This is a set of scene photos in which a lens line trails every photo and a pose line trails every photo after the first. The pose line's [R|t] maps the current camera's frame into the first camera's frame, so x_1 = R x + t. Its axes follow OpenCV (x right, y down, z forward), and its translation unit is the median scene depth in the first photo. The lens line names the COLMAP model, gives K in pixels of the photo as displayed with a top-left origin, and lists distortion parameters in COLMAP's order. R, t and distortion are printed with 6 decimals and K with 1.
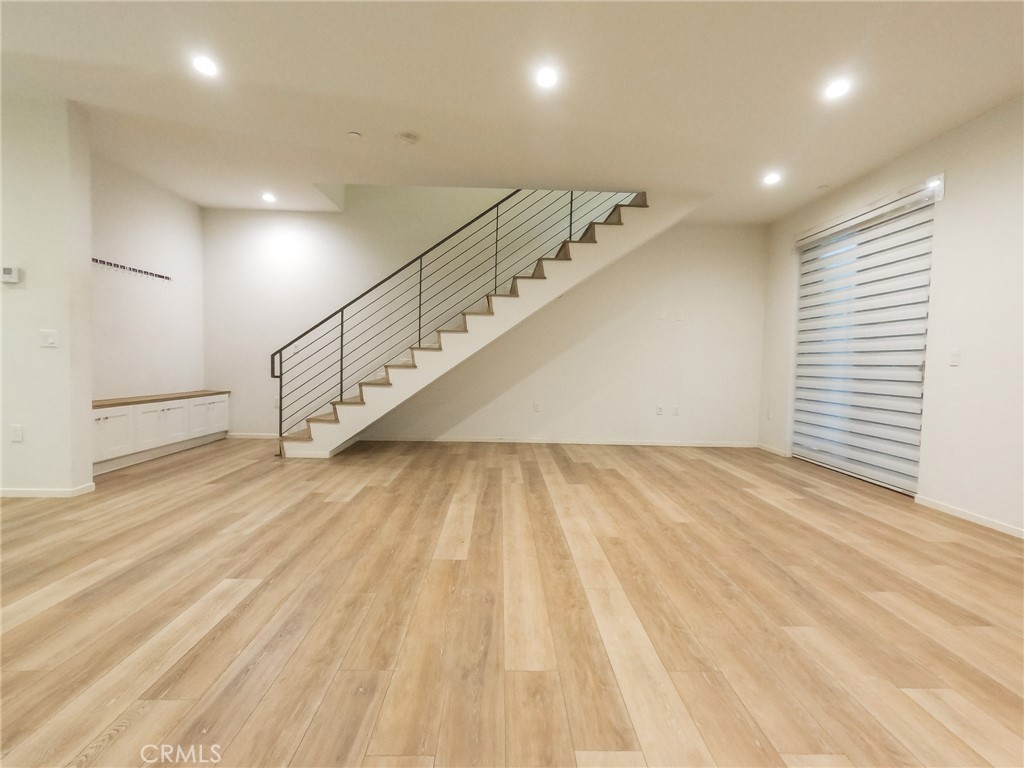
lens RADIAL K [[493.3, 0, 513.7], [0, 493.3, 381.4], [0, 0, 1]] dist [0.000482, -0.000478]
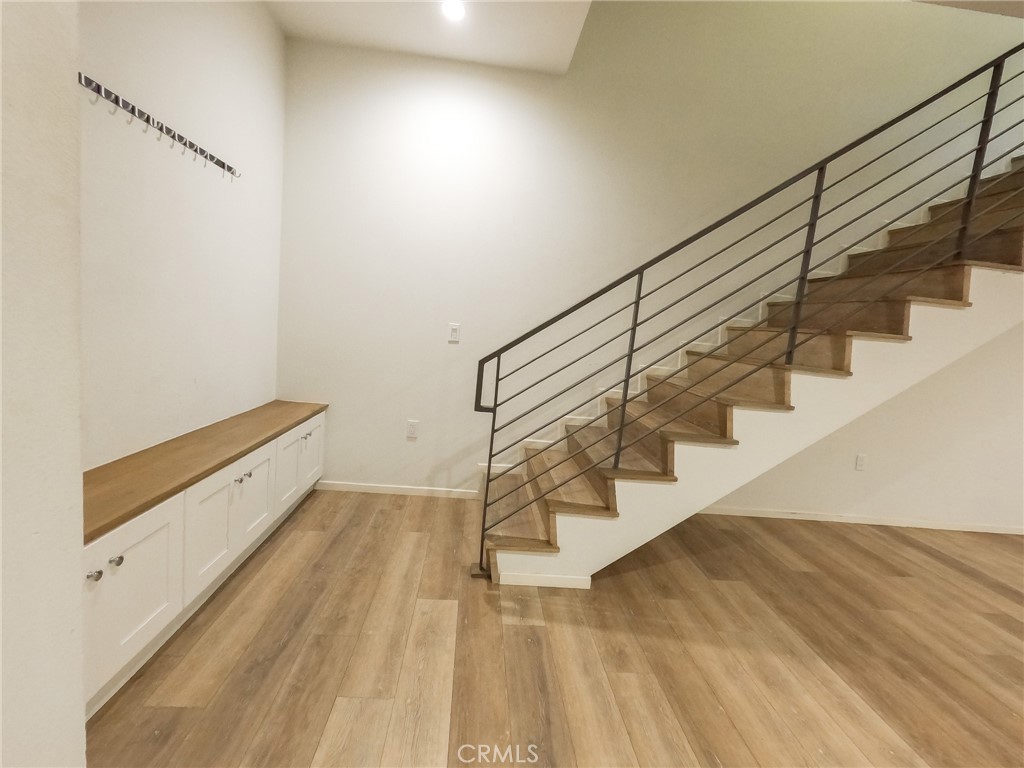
lens RADIAL K [[493.3, 0, 513.7], [0, 493.3, 381.4], [0, 0, 1]] dist [0.000482, -0.000478]
pose [[0.996825, 0.063417, 0.048151, -0.678608], [-0.067204, 0.994396, 0.081615, -0.104624], [-0.042705, -0.084592, 0.995500, 0.781034]]
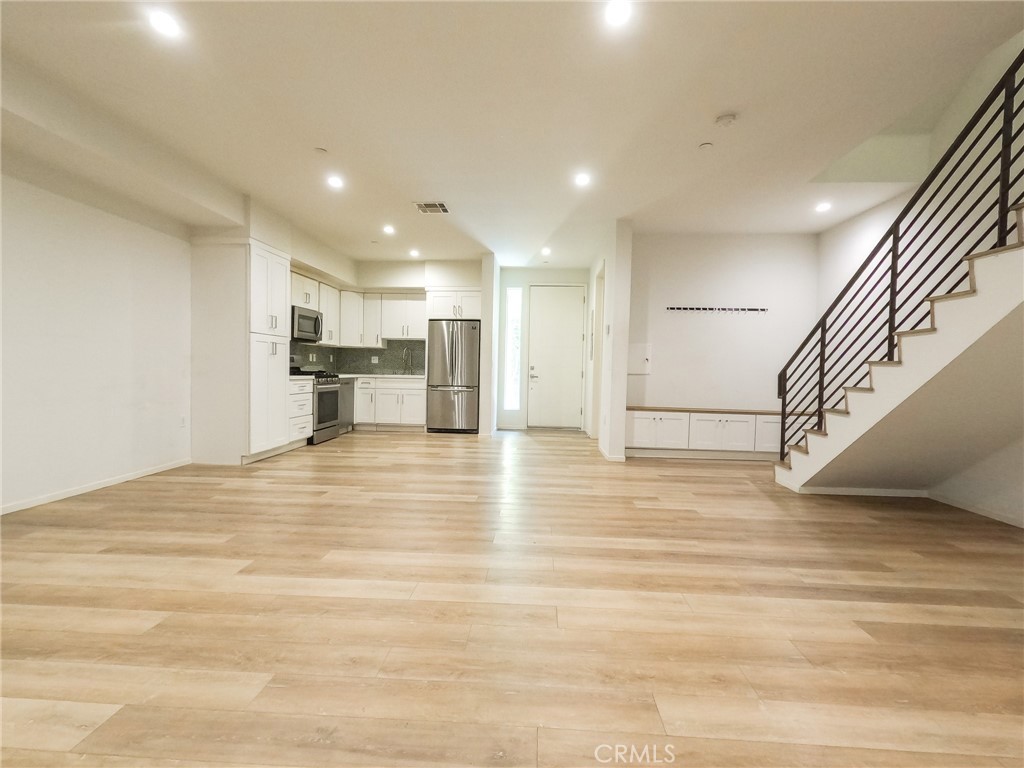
lens RADIAL K [[493.3, 0, 513.7], [0, 493.3, 381.4], [0, 0, 1]] dist [0.000482, -0.000478]
pose [[-0.084639, -0.000202, -0.996412, 0.740800], [-0.066157, 0.997794, 0.005418, -0.016415], [0.994213, 0.066378, -0.084466, 0.796610]]
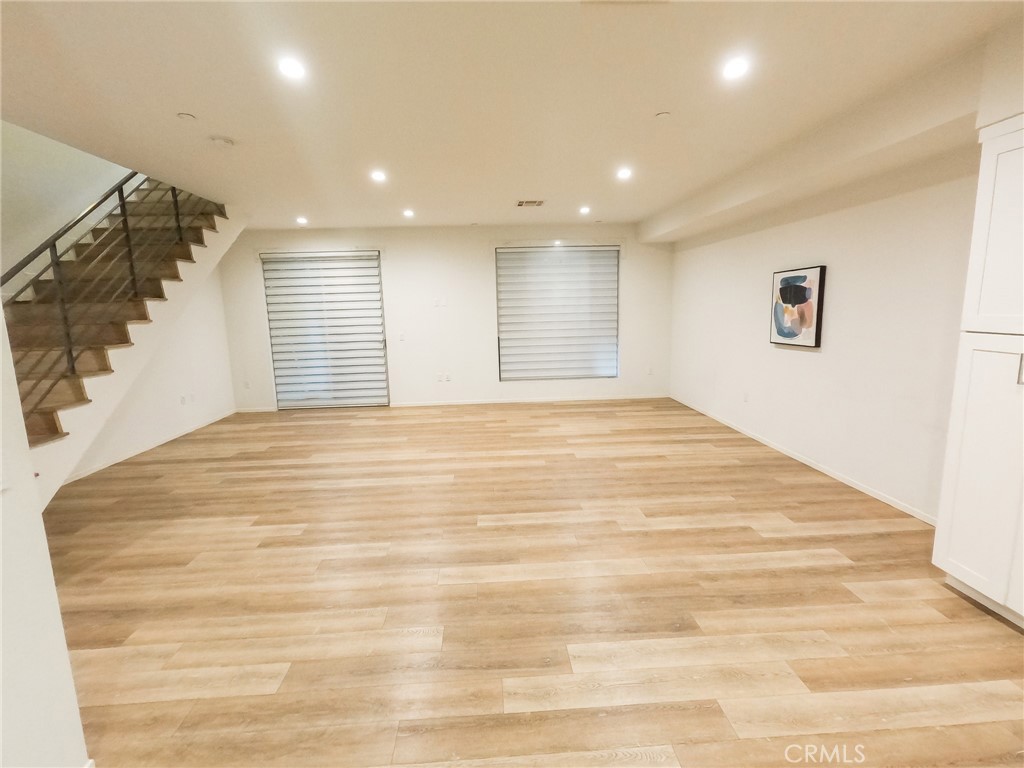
lens RADIAL K [[493.3, 0, 513.7], [0, 493.3, 381.4], [0, 0, 1]] dist [0.000482, -0.000478]
pose [[-0.033443, -0.173430, 0.984278, -1.300173], [0.068044, 0.982149, 0.175367, -0.198891], [-0.997122, 0.072839, -0.021046, 0.565409]]
